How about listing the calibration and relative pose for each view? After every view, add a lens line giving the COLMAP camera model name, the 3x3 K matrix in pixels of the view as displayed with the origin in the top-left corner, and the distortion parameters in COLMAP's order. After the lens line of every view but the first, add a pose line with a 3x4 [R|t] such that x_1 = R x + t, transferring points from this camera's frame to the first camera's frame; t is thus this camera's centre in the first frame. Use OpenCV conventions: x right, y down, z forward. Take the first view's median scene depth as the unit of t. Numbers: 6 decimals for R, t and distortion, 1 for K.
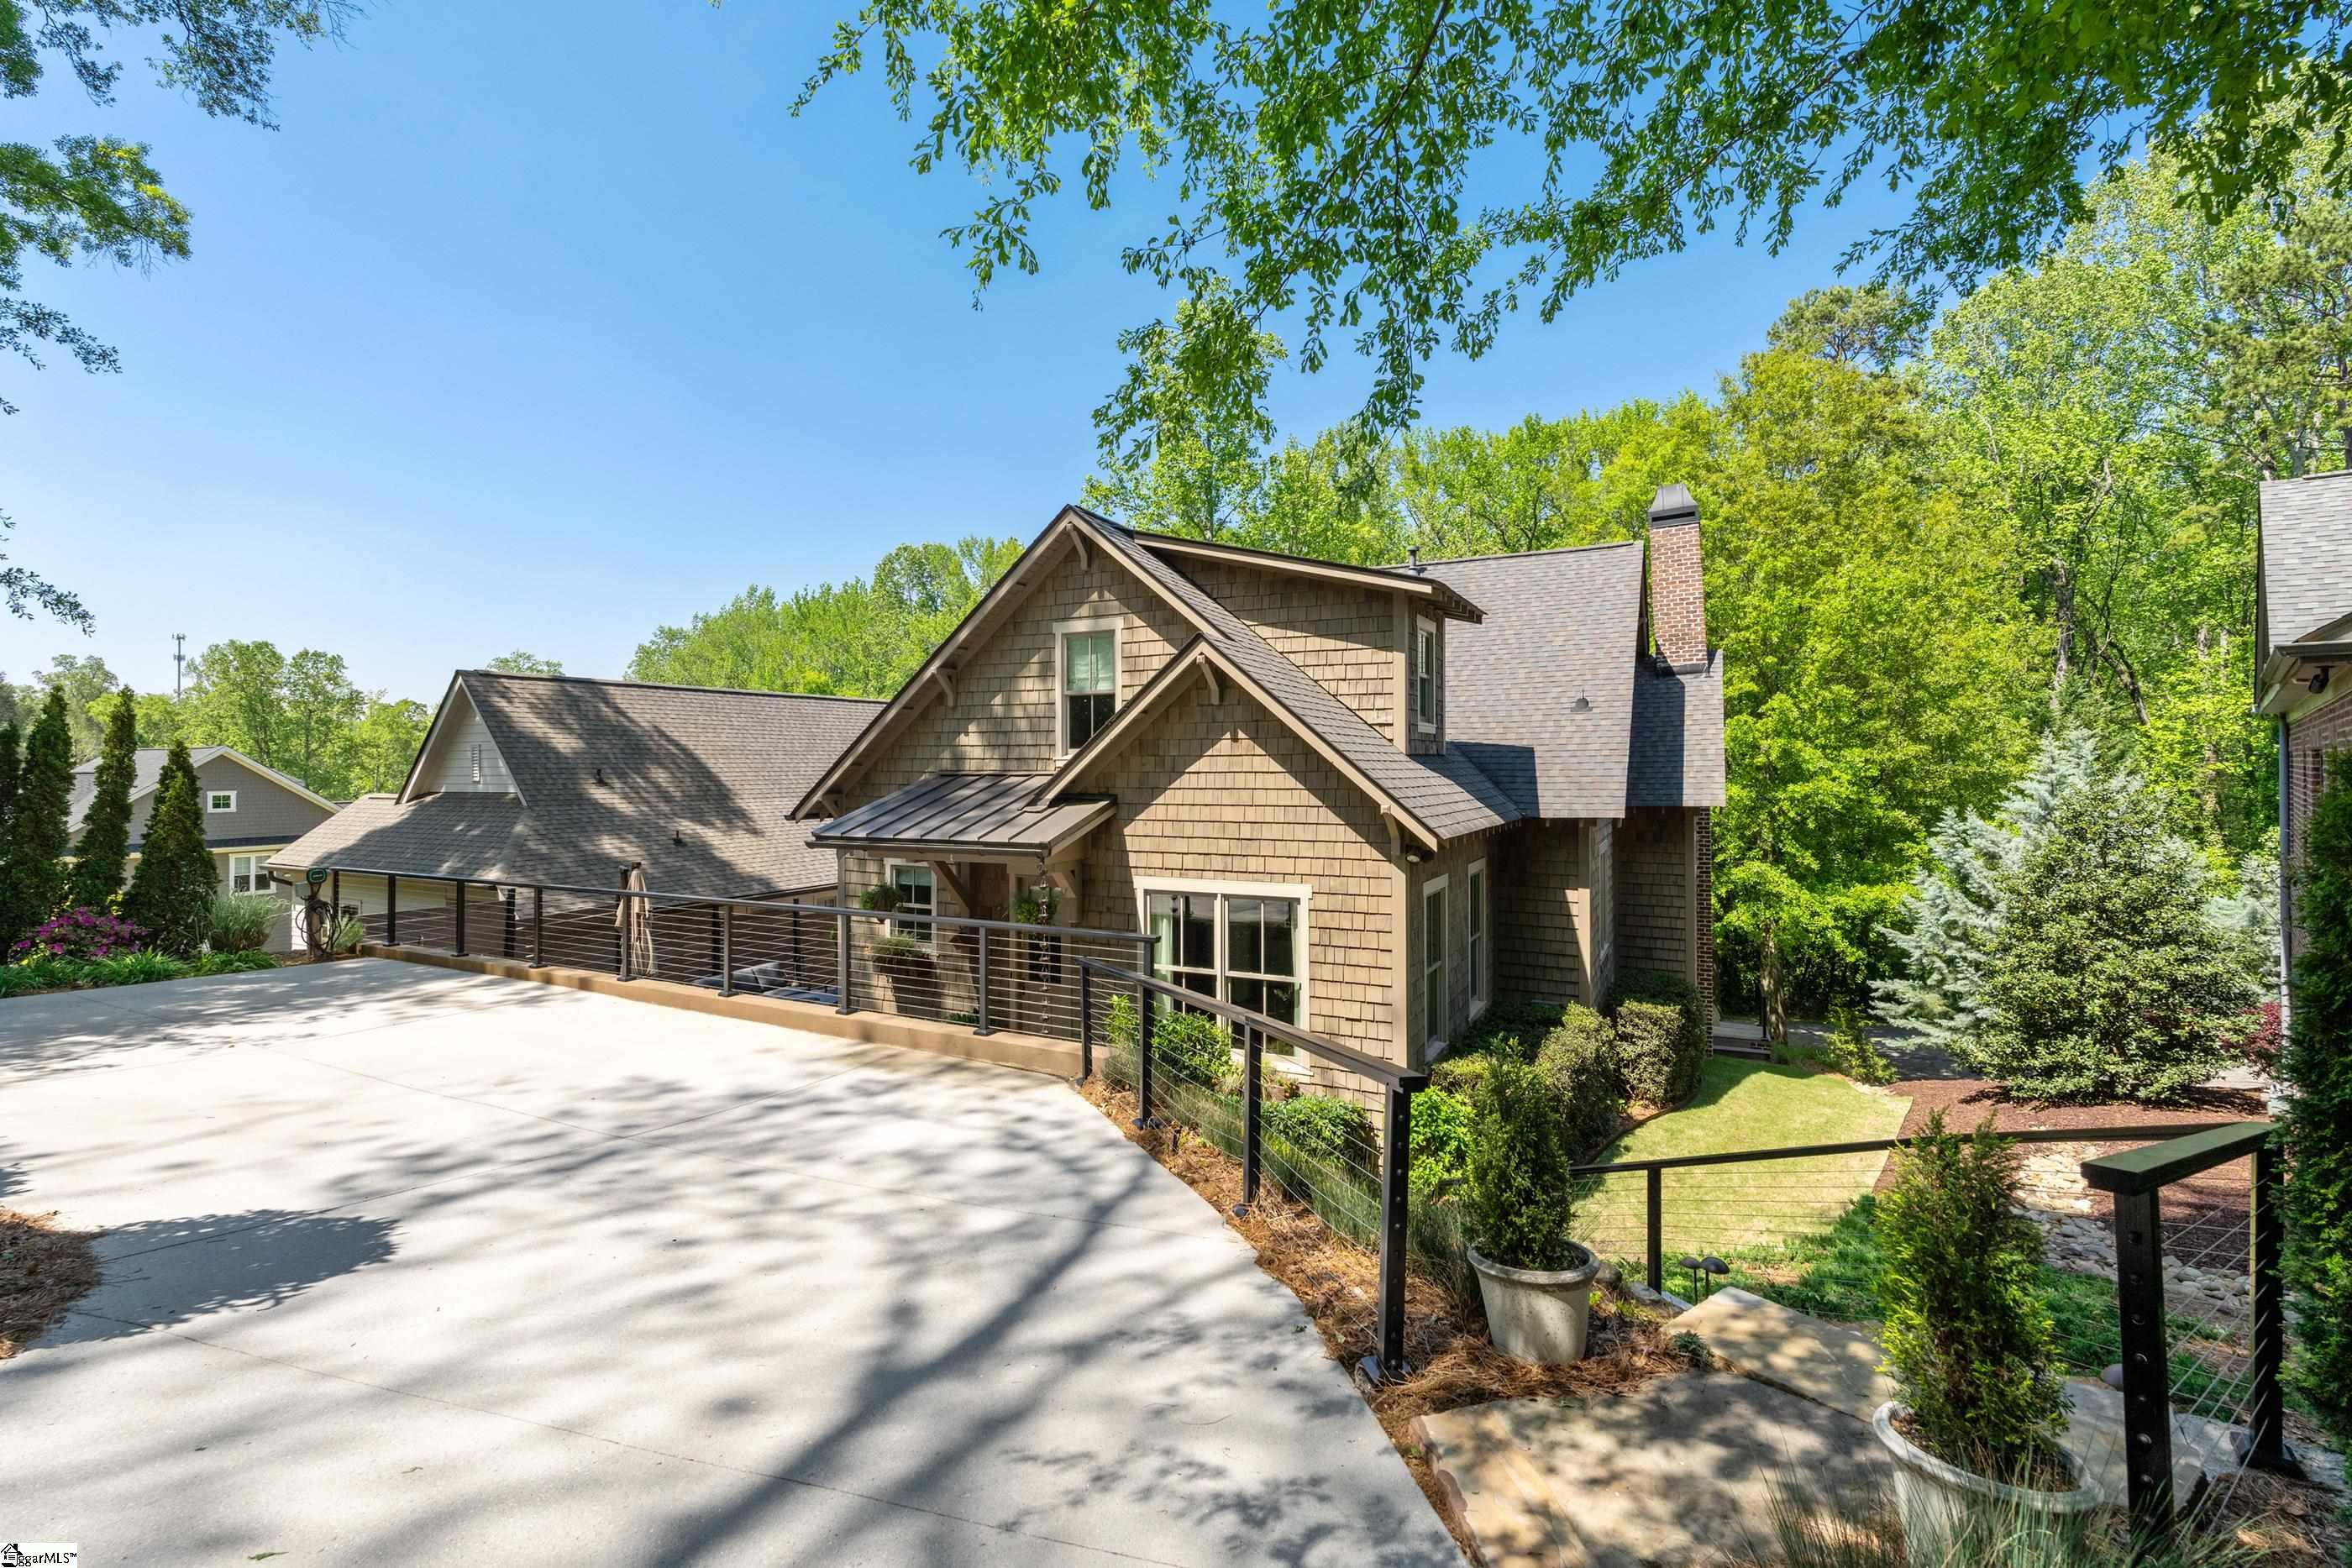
lens RADIAL K [[1037.0, 0, 1176.0], [0, 1037.0, 784.0], [0, 0, 1]] dist [-0.001002, 0.000009]
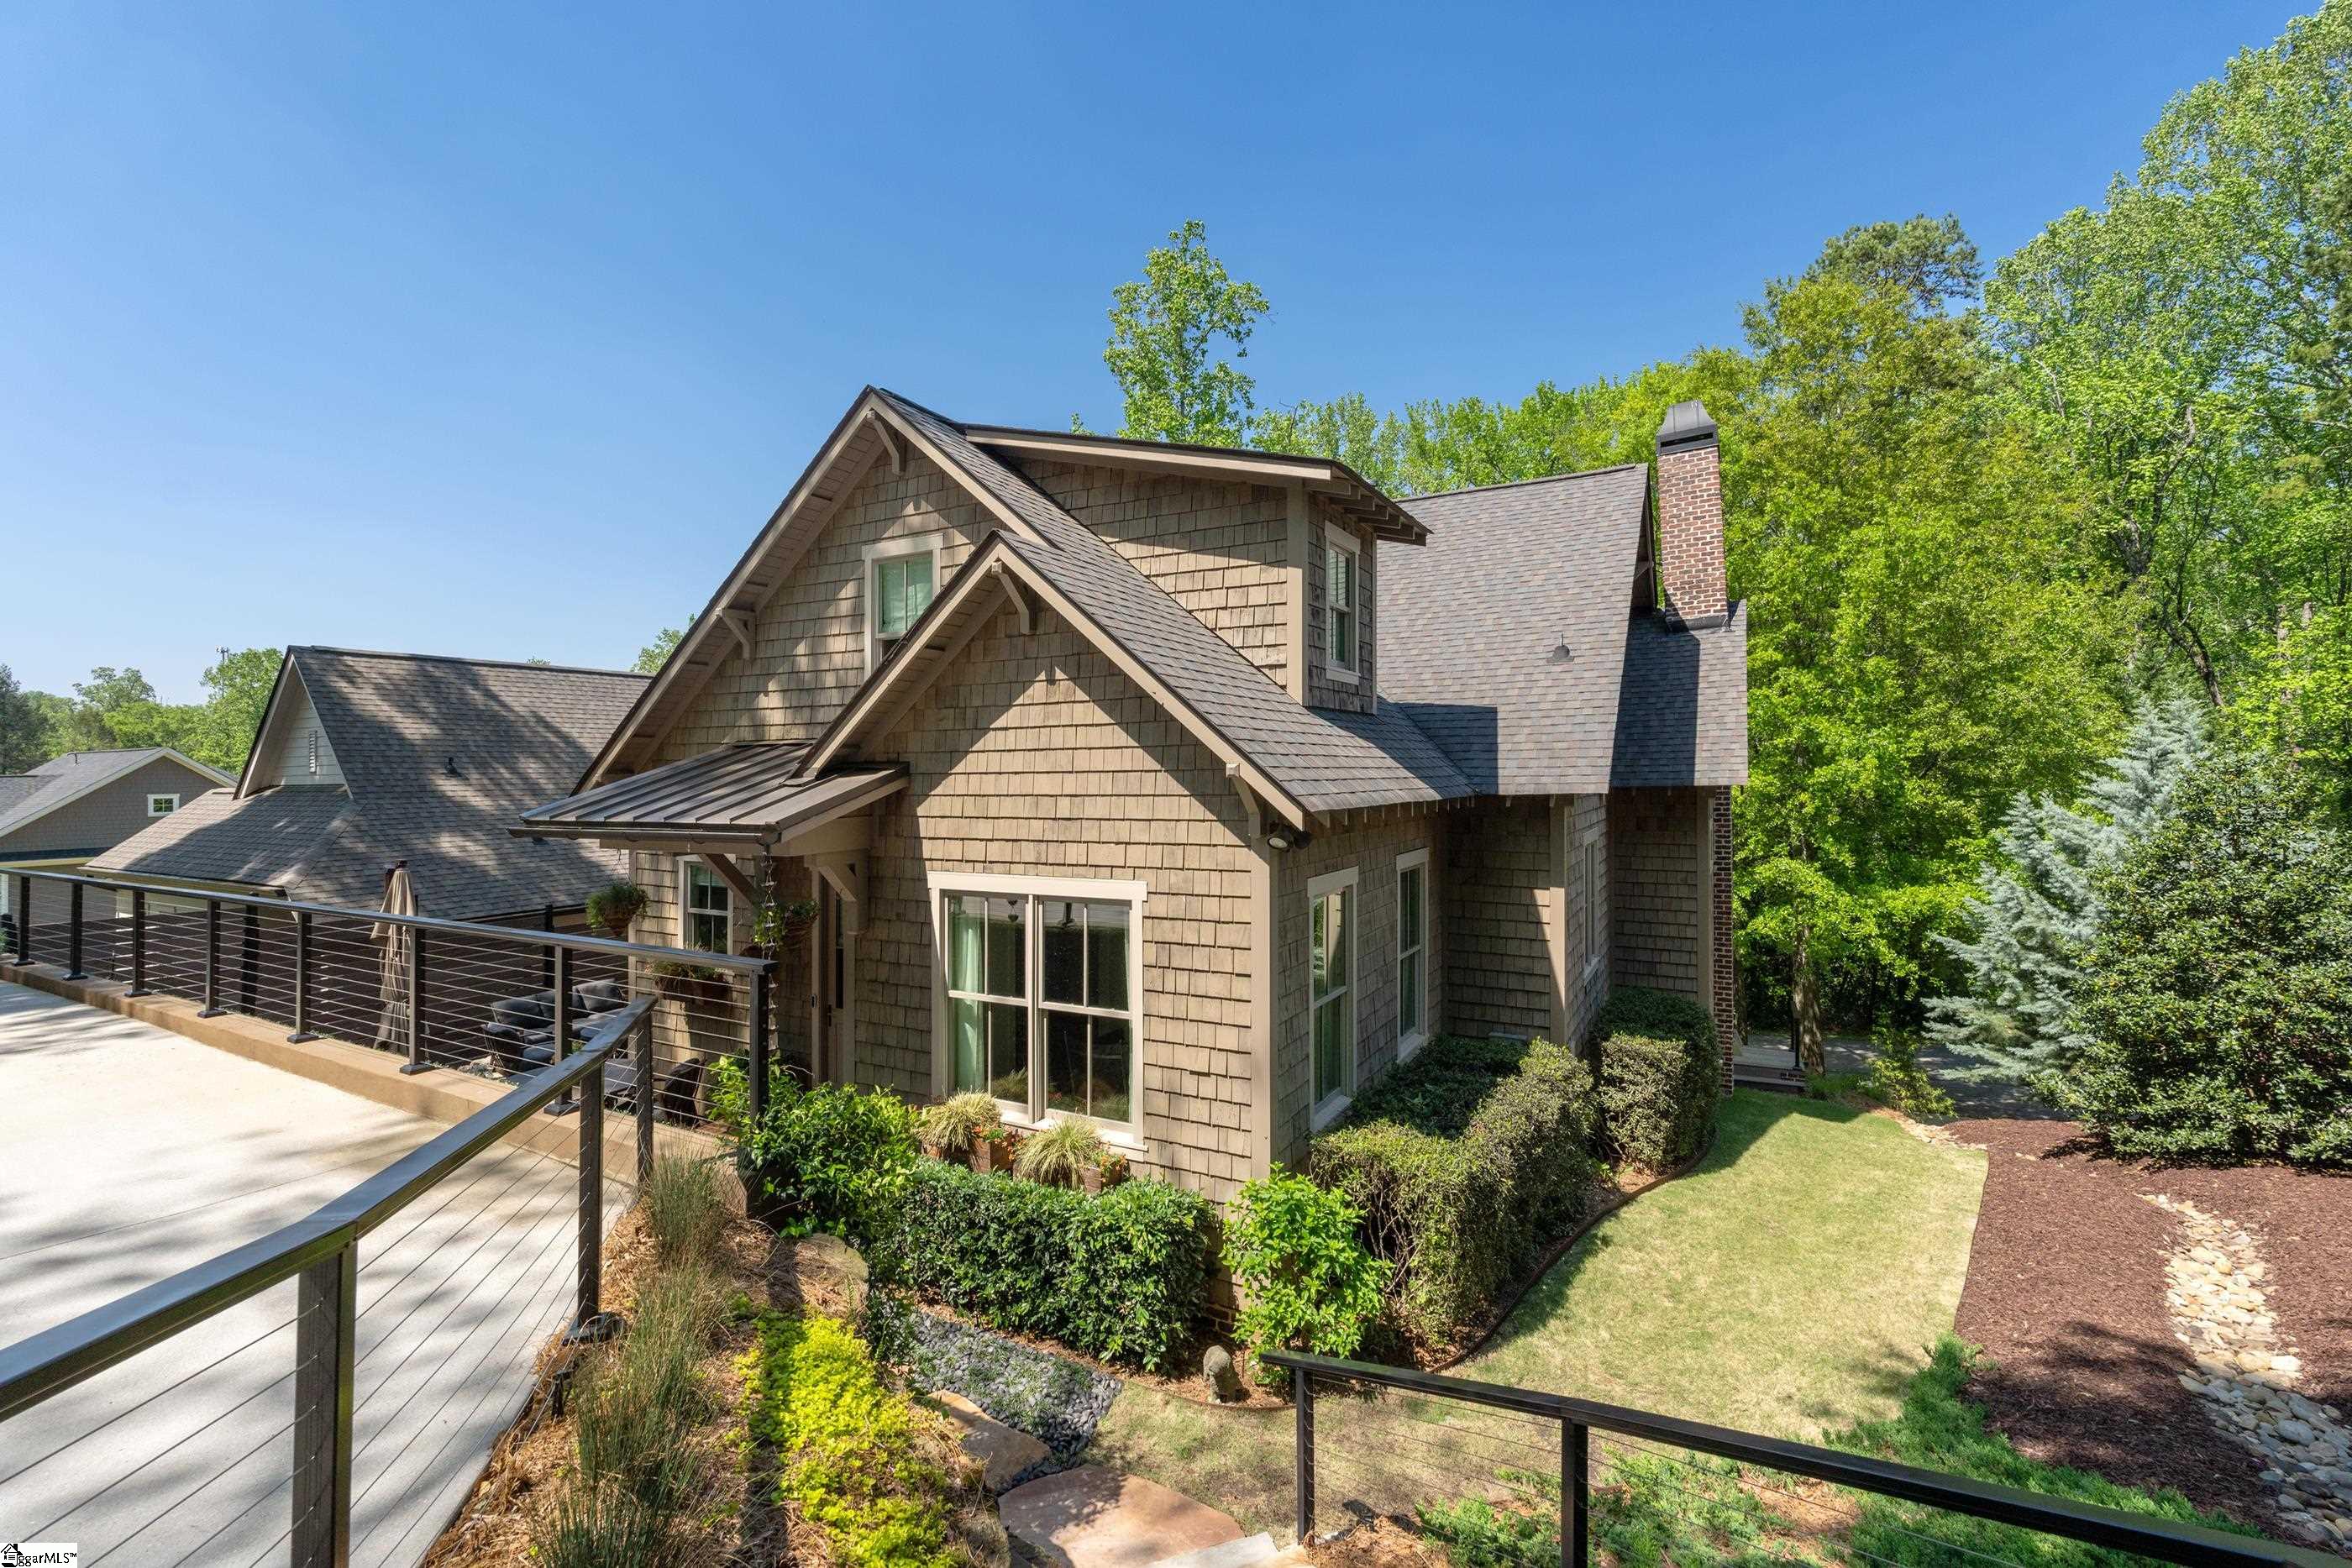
lens RADIAL K [[1039.5, 0, 1171.1], [0, 1039.5, 803.9], [0, 0, 1]] dist [-0.001790, -0.000629]
pose [[0.999621, -0.005158, -0.027048, 0.123938], [0.005528, 0.999892, 0.013639, 0.025688], [0.026975, -0.013784, 0.999541, 0.217109]]
